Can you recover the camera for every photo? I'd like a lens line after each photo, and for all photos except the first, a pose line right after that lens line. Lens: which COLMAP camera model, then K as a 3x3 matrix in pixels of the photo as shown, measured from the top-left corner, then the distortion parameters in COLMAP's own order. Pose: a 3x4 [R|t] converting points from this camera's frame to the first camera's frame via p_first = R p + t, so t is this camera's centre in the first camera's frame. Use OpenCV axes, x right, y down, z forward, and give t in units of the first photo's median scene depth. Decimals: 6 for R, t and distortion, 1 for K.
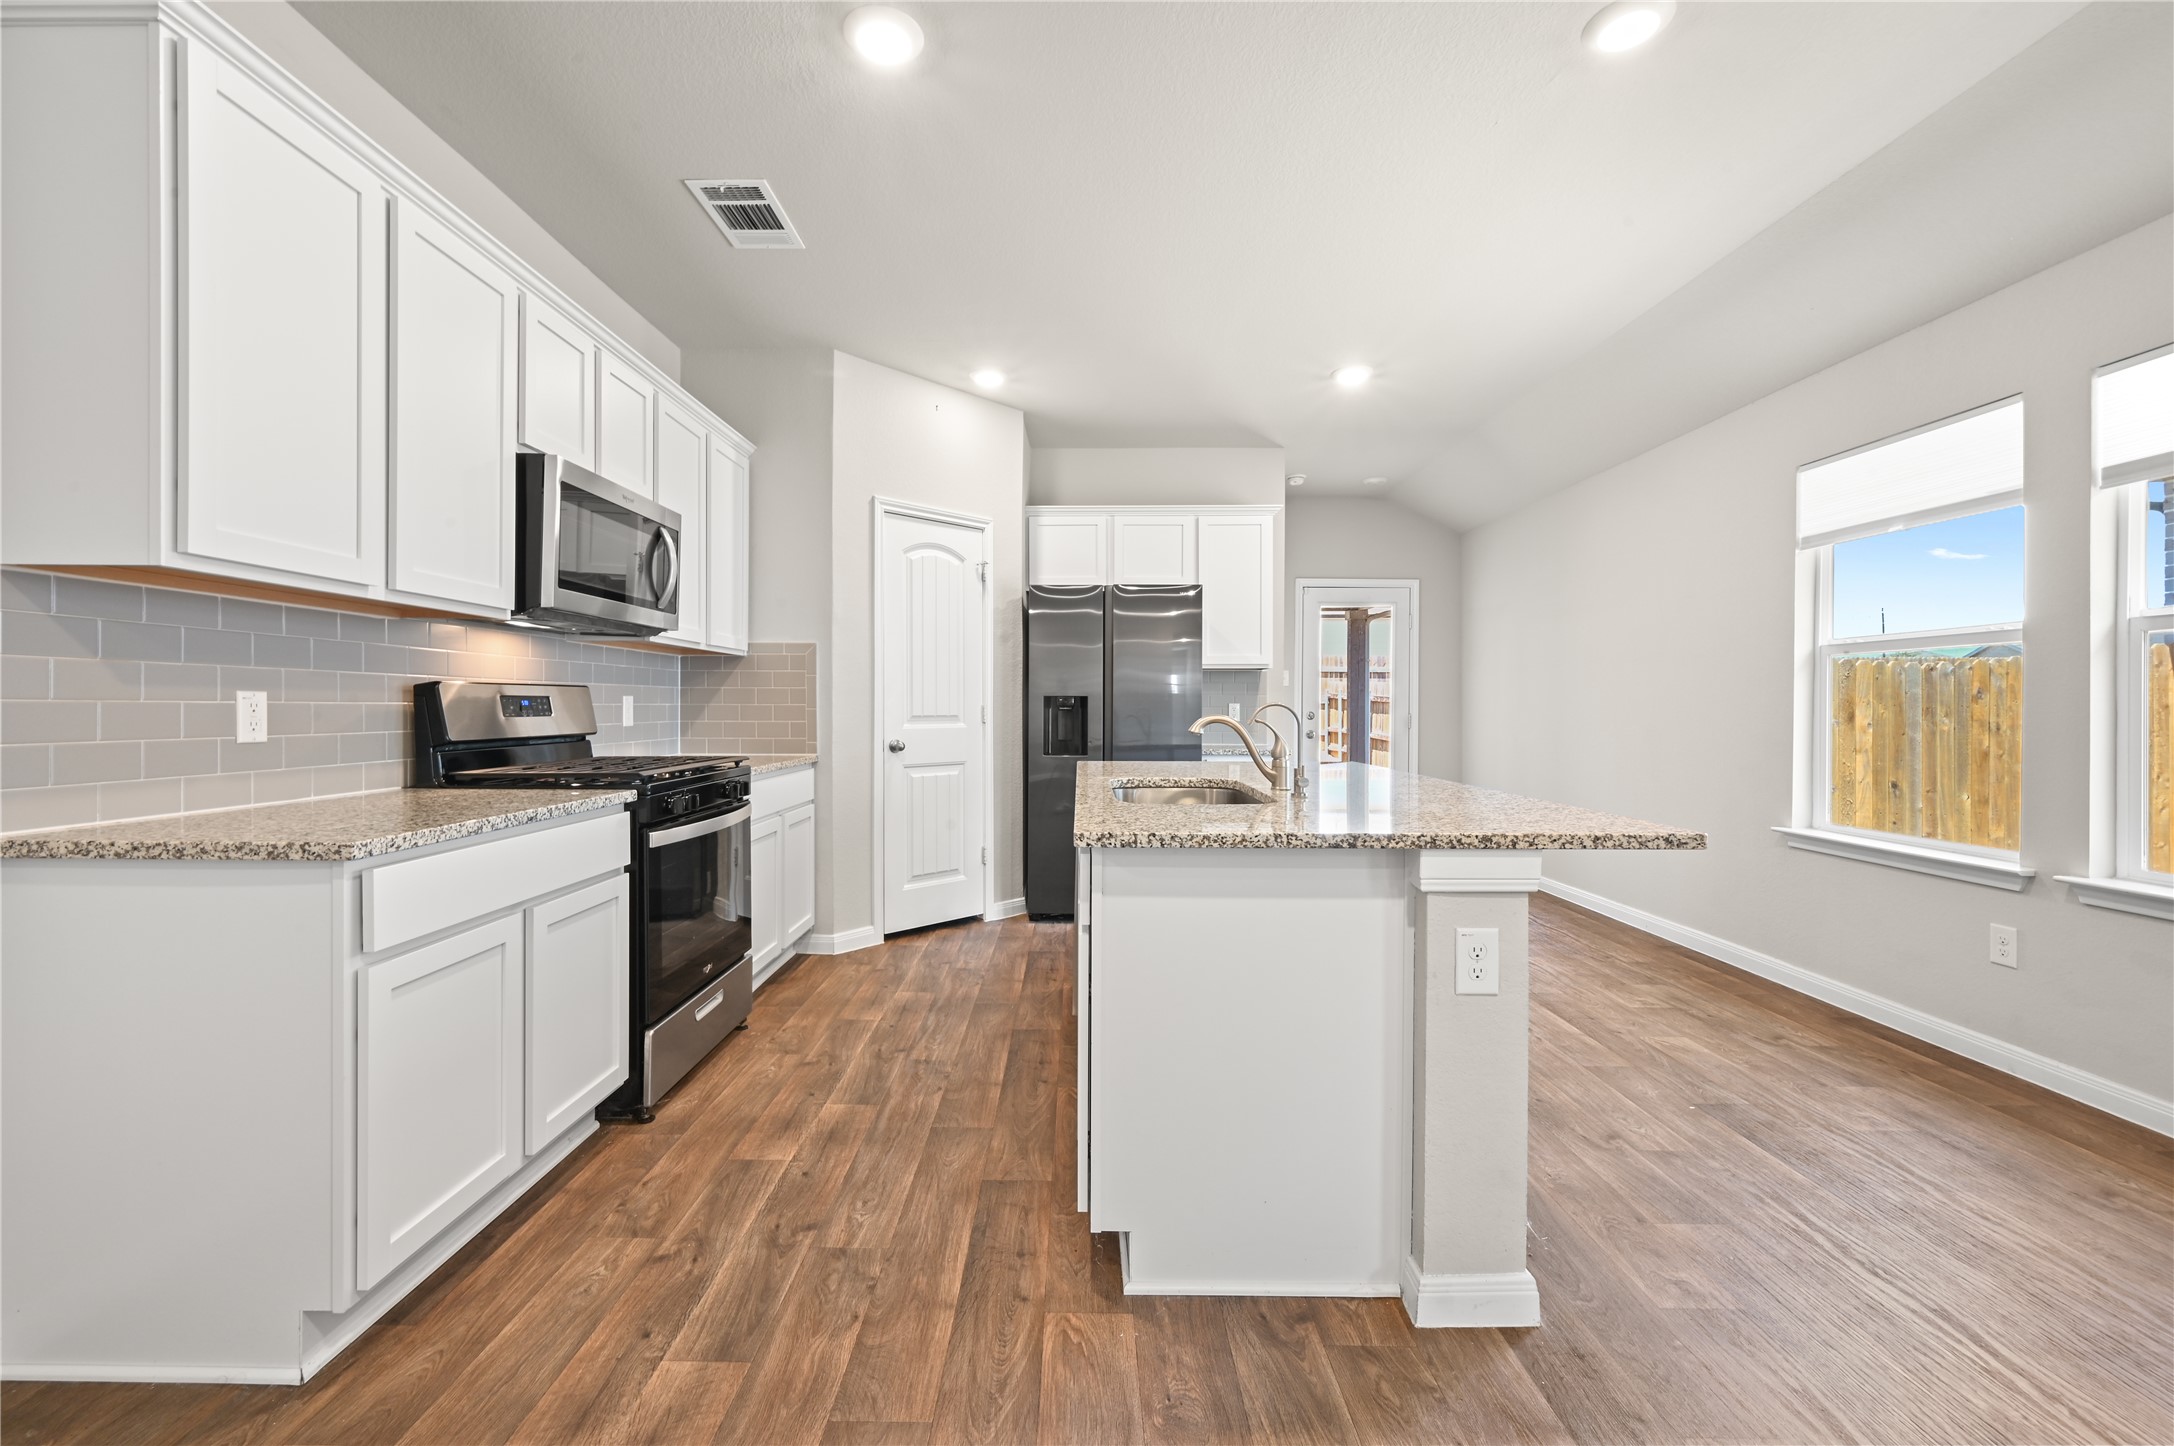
lens RADIAL K [[896.8, 0, 1065.6], [0, 896.8, 693.9], [0, 0, 1]] dist [-0.003303, -0.000339]
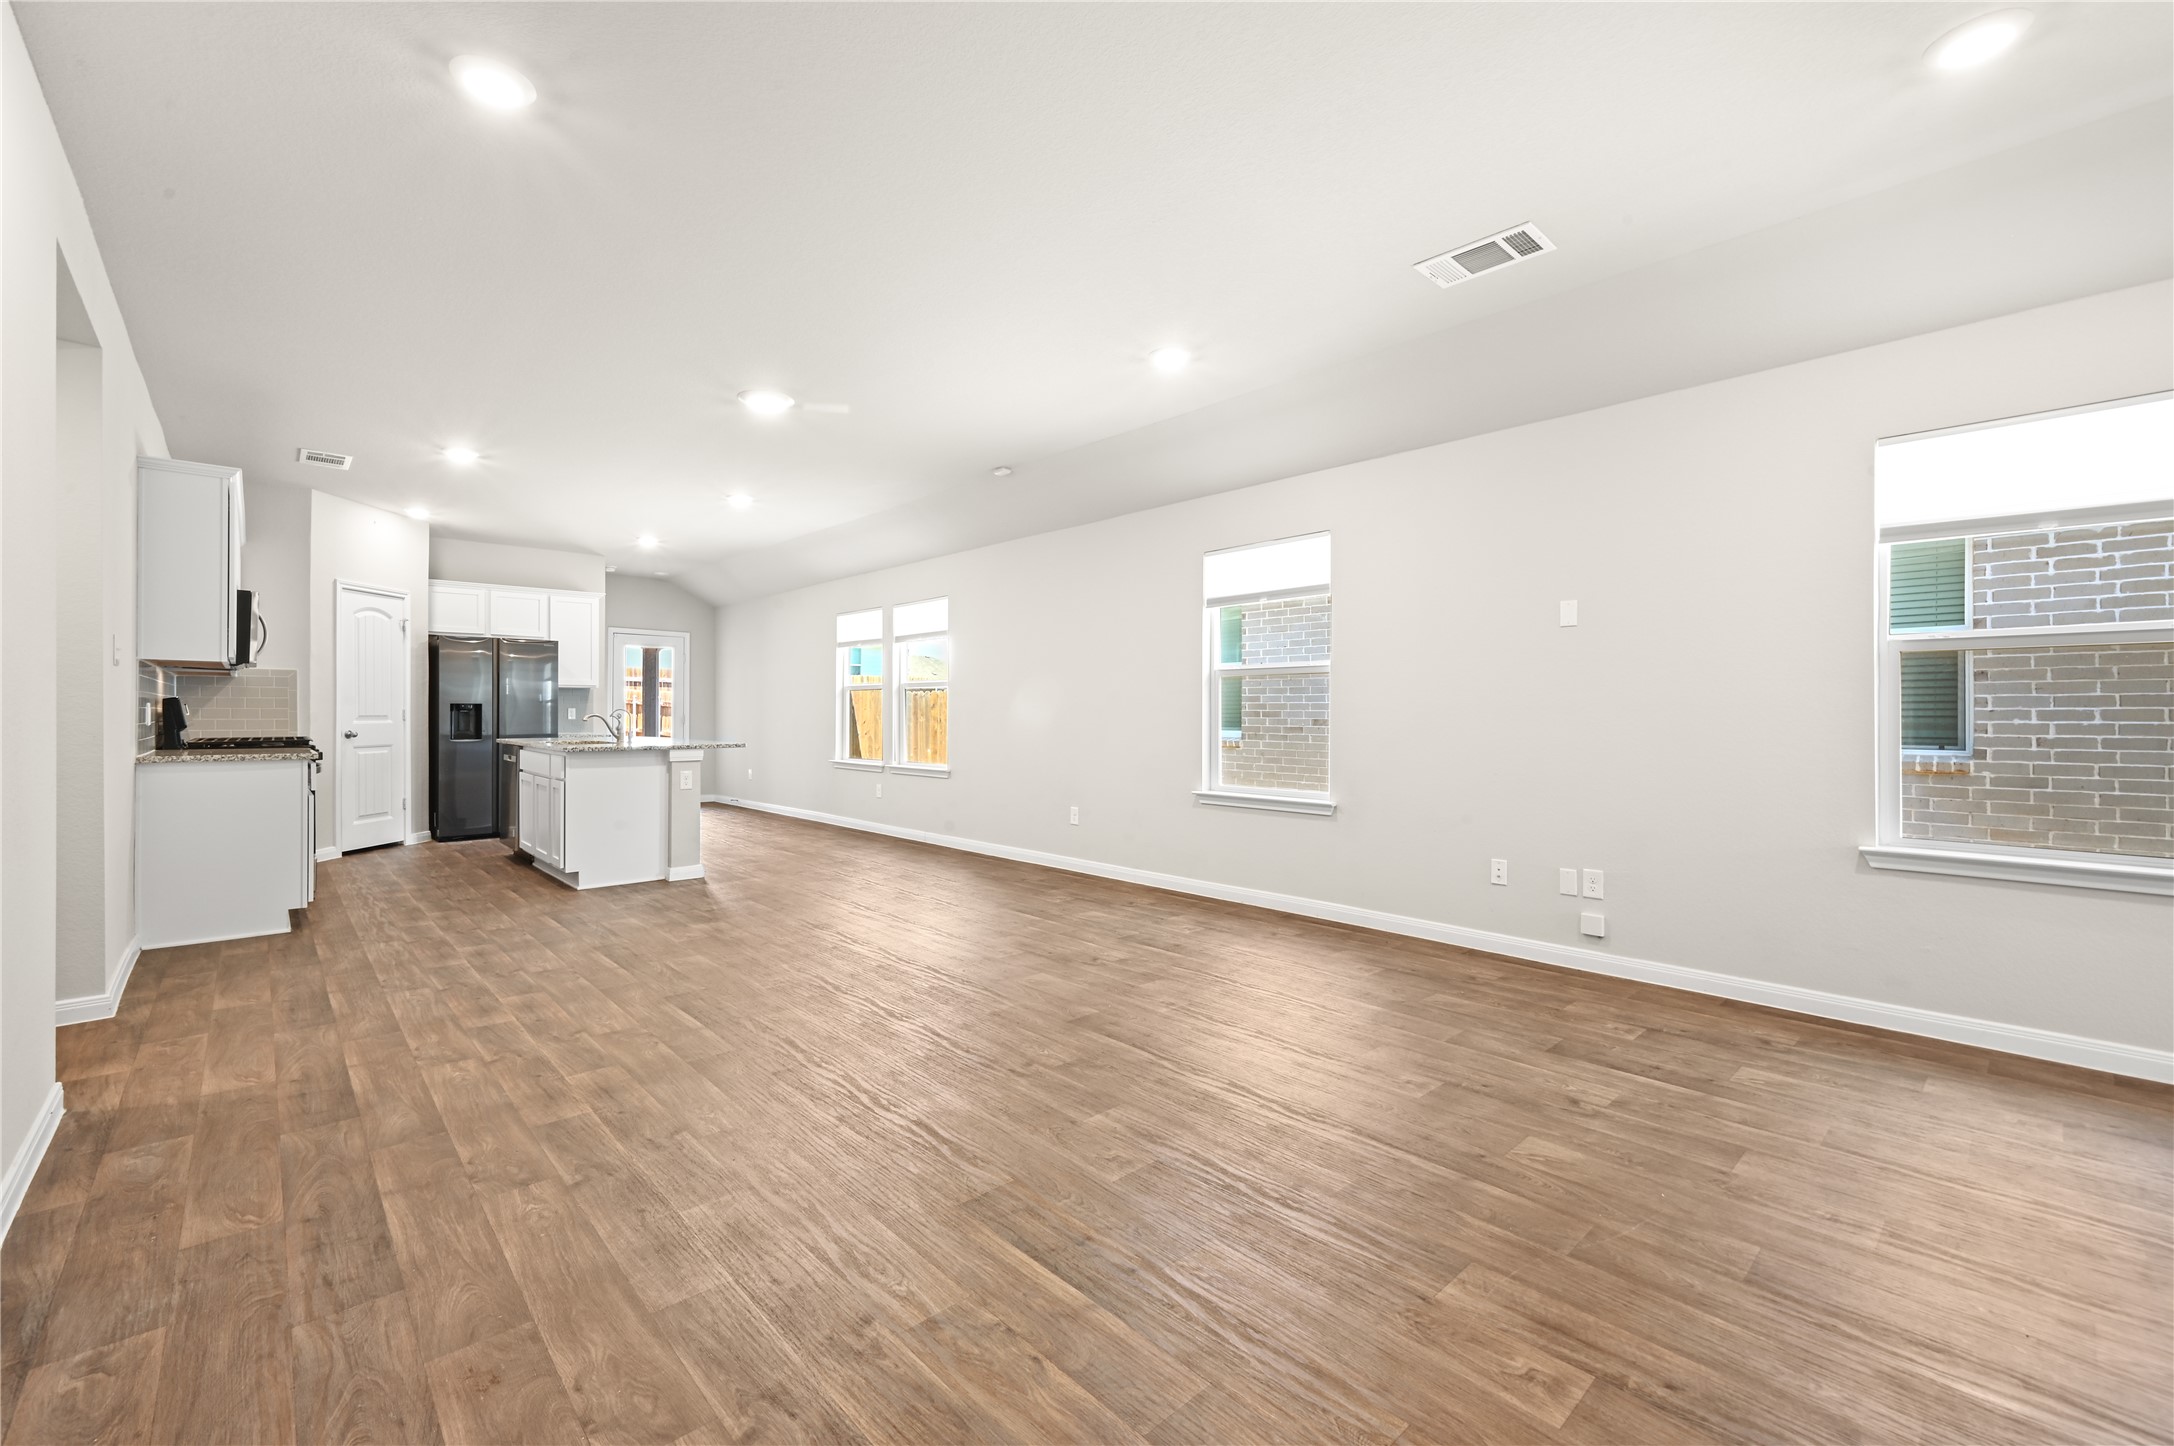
lens RADIAL K [[896.8, 0, 1069.6], [0, 896.8, 720.0], [0, 0, 1]] dist [-0.003303, -0.000339]
pose [[0.728788, -0.004966, 0.684721, -0.487325], [-0.012897, 0.999697, 0.020978, -0.025413], [-0.684618, -0.024120, 0.728503, -1.473550]]
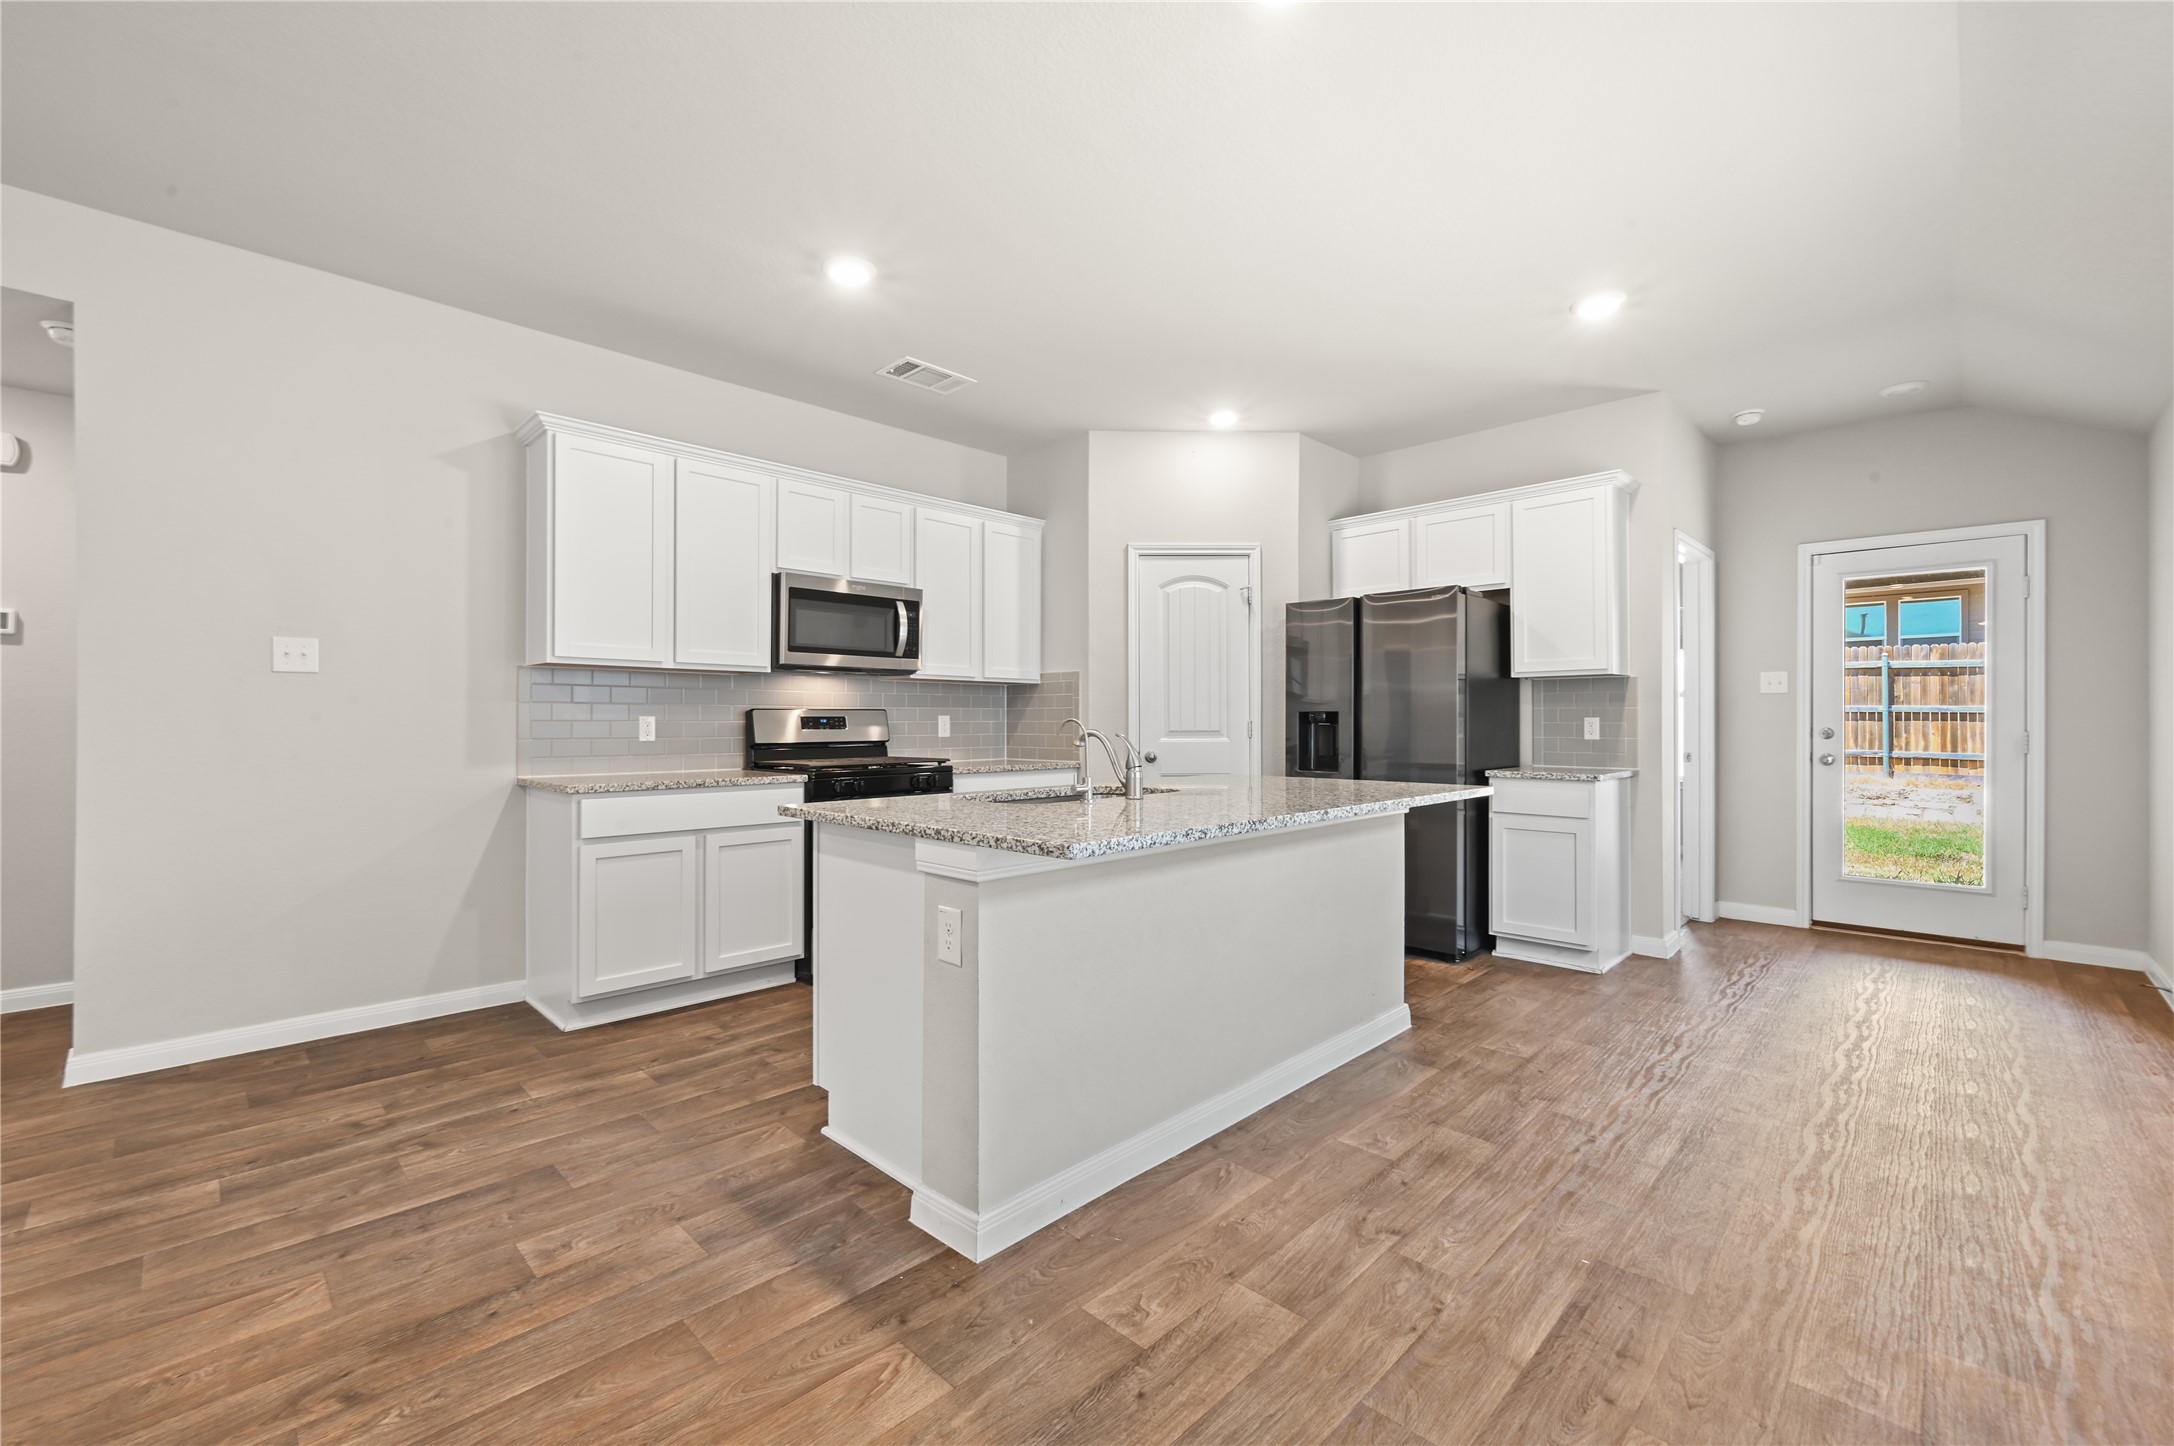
lens RADIAL K [[896.8, 0, 1067.1], [0, 896.8, 697.3], [0, 0, 1]] dist [-0.003303, -0.000339]
pose [[0.714544, -0.023052, -0.699211, 0.763861], [0.013252, 0.999724, -0.019418, 0.003616], [0.699465, 0.004609, 0.714652, 0.137888]]
